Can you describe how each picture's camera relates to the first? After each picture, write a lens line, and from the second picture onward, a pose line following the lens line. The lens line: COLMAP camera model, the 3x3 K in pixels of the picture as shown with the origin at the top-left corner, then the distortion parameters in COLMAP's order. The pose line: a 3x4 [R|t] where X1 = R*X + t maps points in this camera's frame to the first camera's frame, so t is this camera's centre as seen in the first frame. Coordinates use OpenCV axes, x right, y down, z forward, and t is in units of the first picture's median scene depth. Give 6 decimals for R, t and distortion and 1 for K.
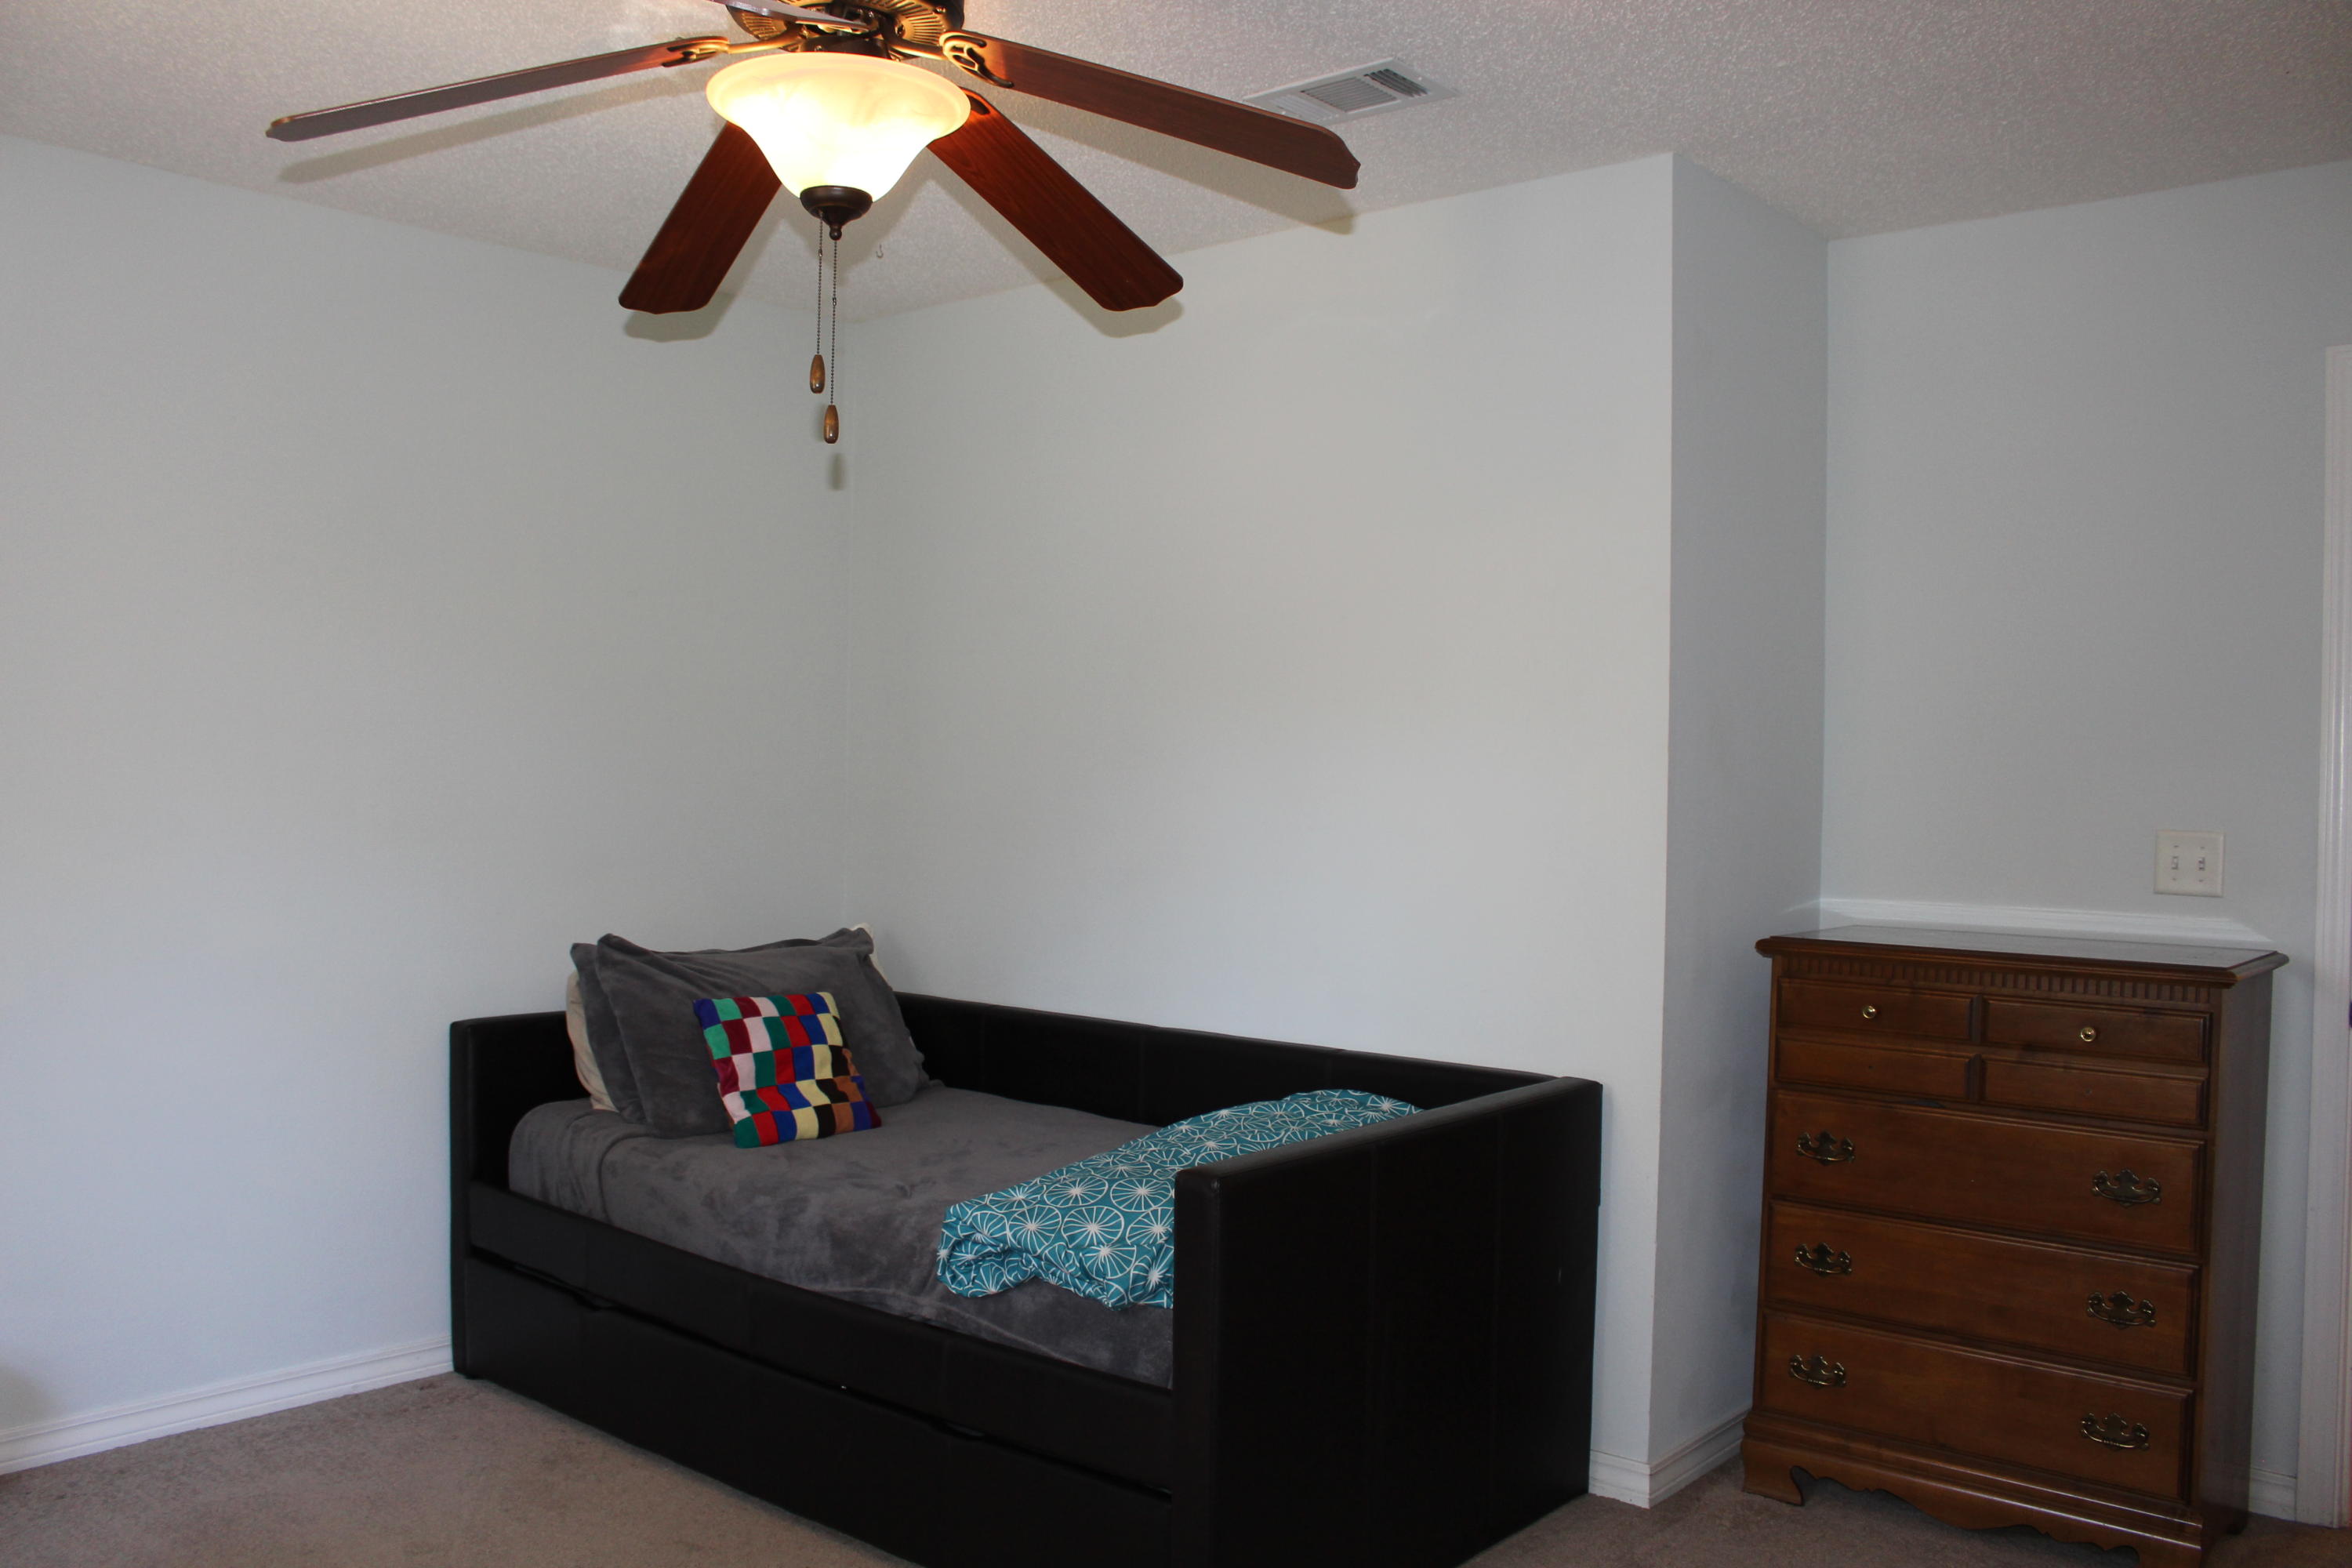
lens RADIAL K [[1931.4, 0, 1170.3], [0, 1931.4, 749.3], [0, 0, 1]] dist [-0.180573, 0.140338]
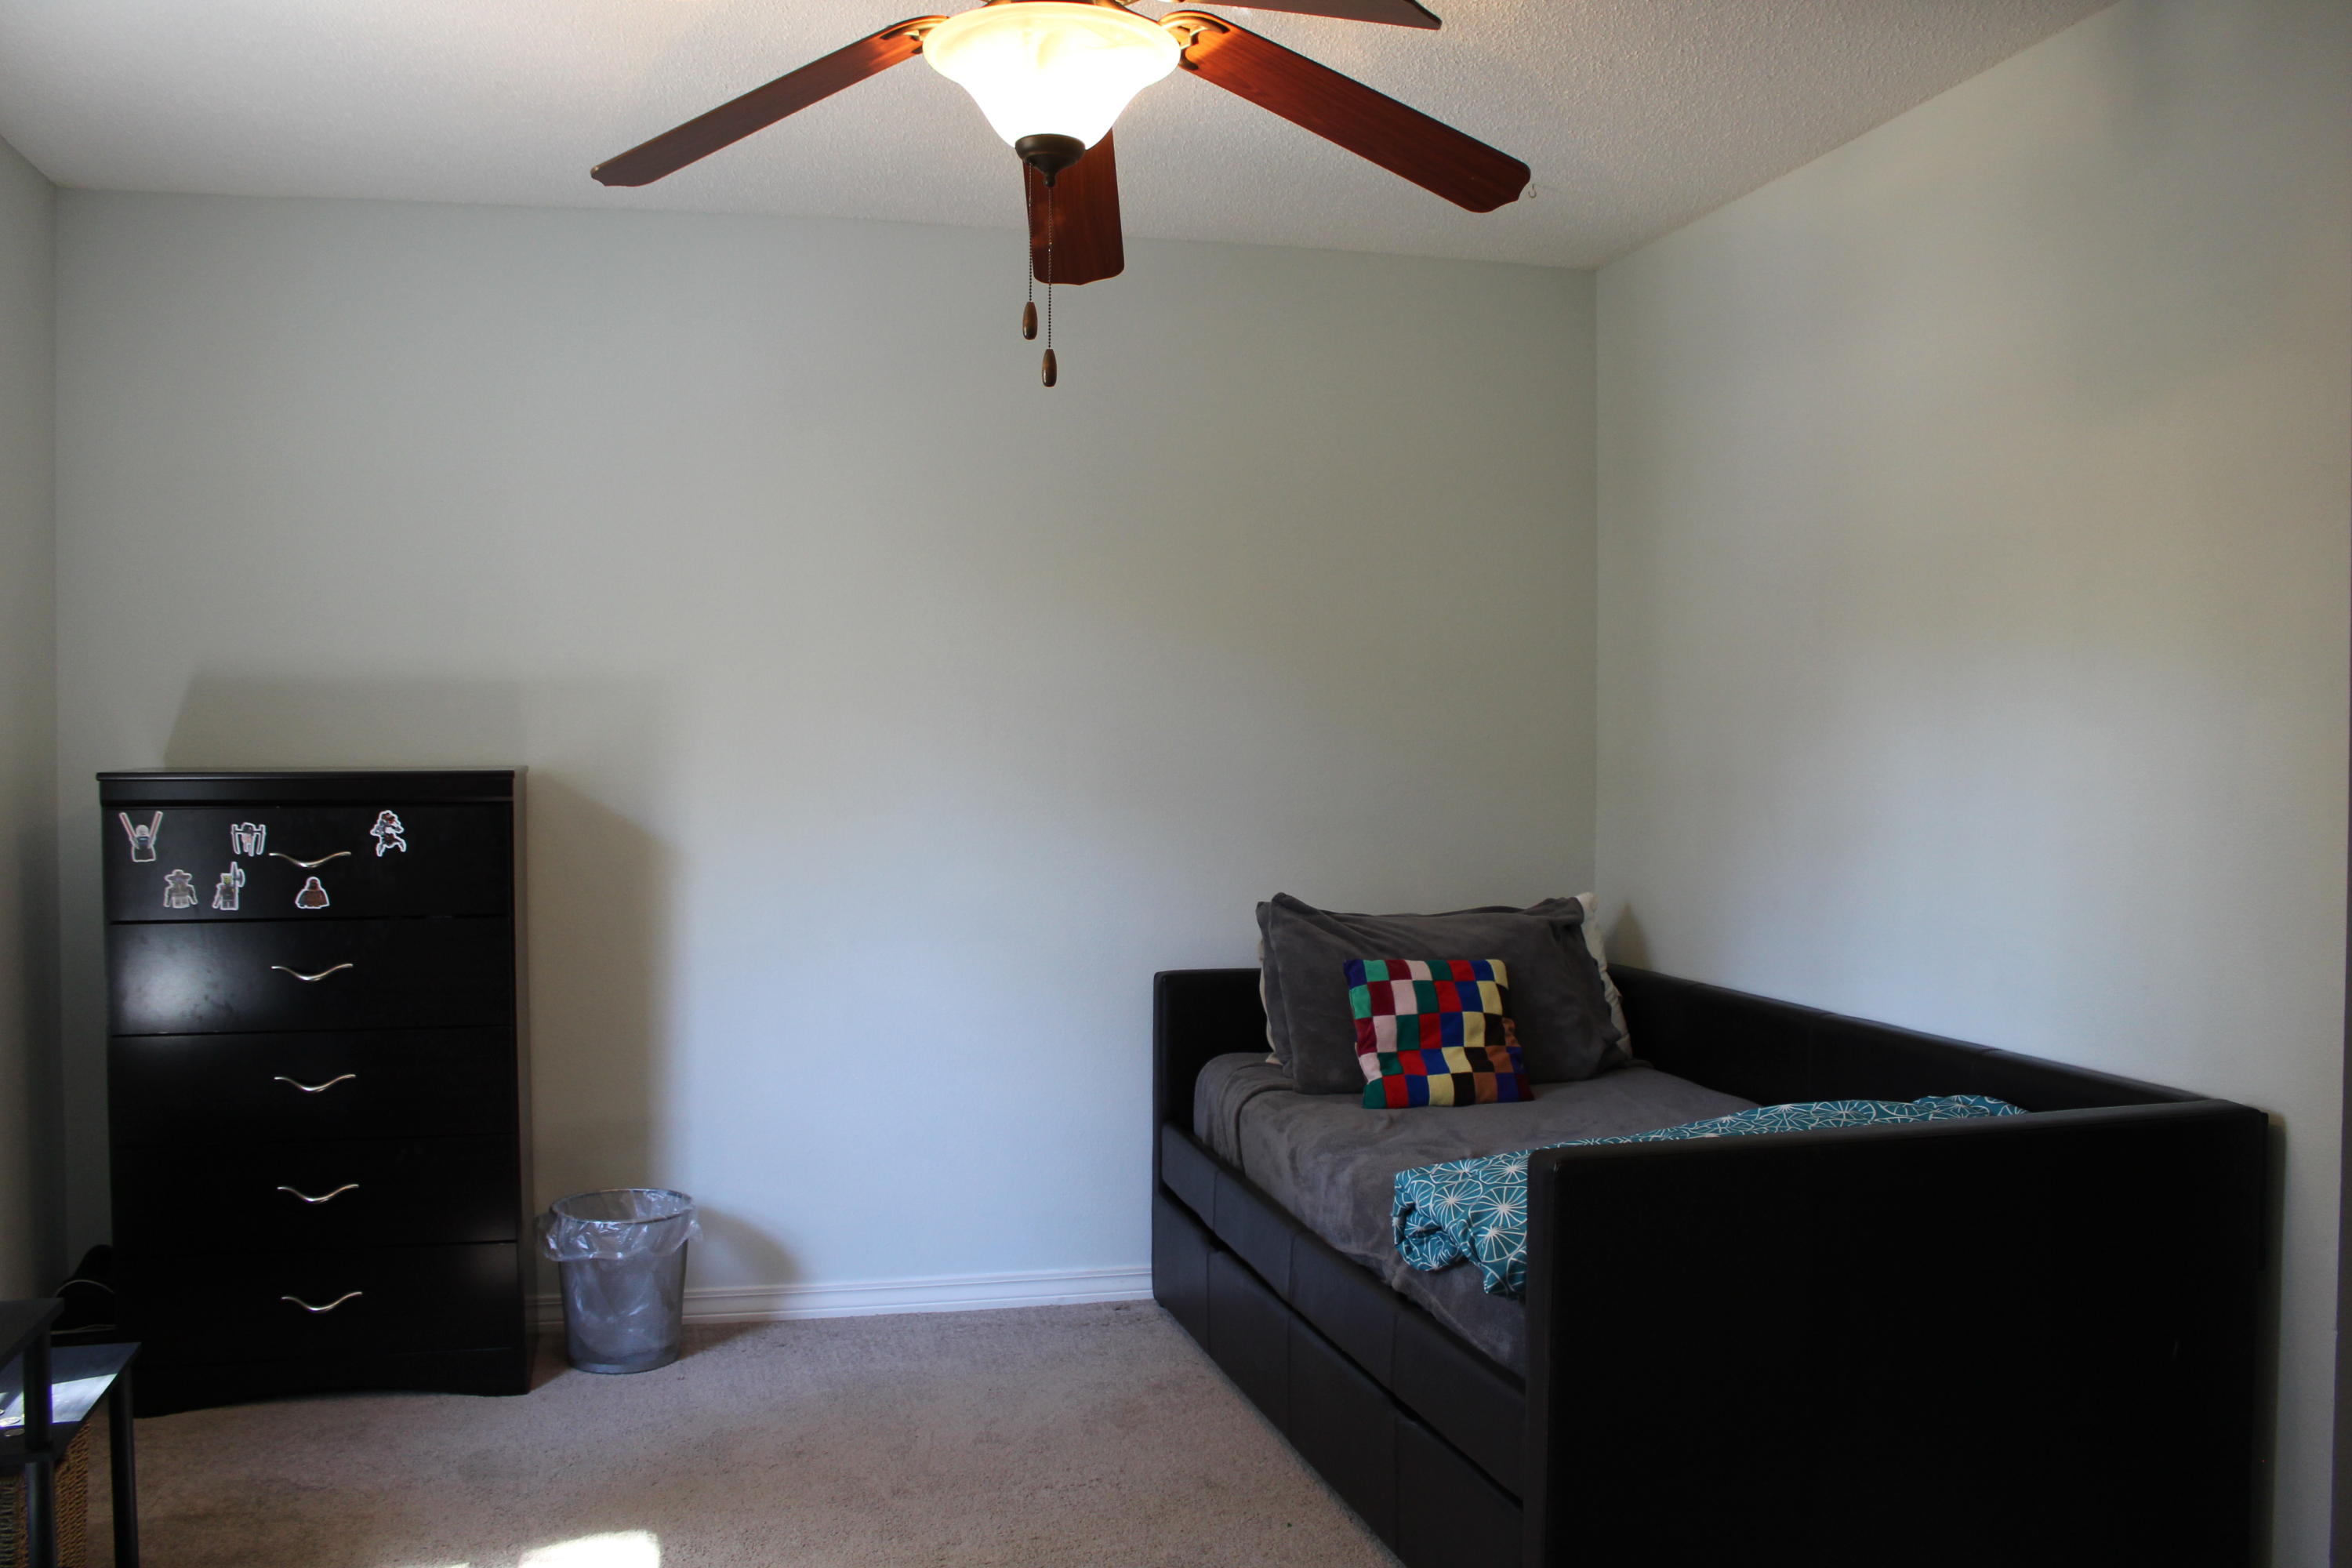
lens RADIAL K [[1931.4, 0, 1170.3], [0, 1931.4, 749.3], [0, 0, 1]] dist [-0.180573, 0.140338]
pose [[0.817872, -0.009635, -0.575320, 0.263950], [0.011126, 0.999938, -0.000929, 0.020276], [0.575293, -0.005641, 0.817928, 0.114895]]
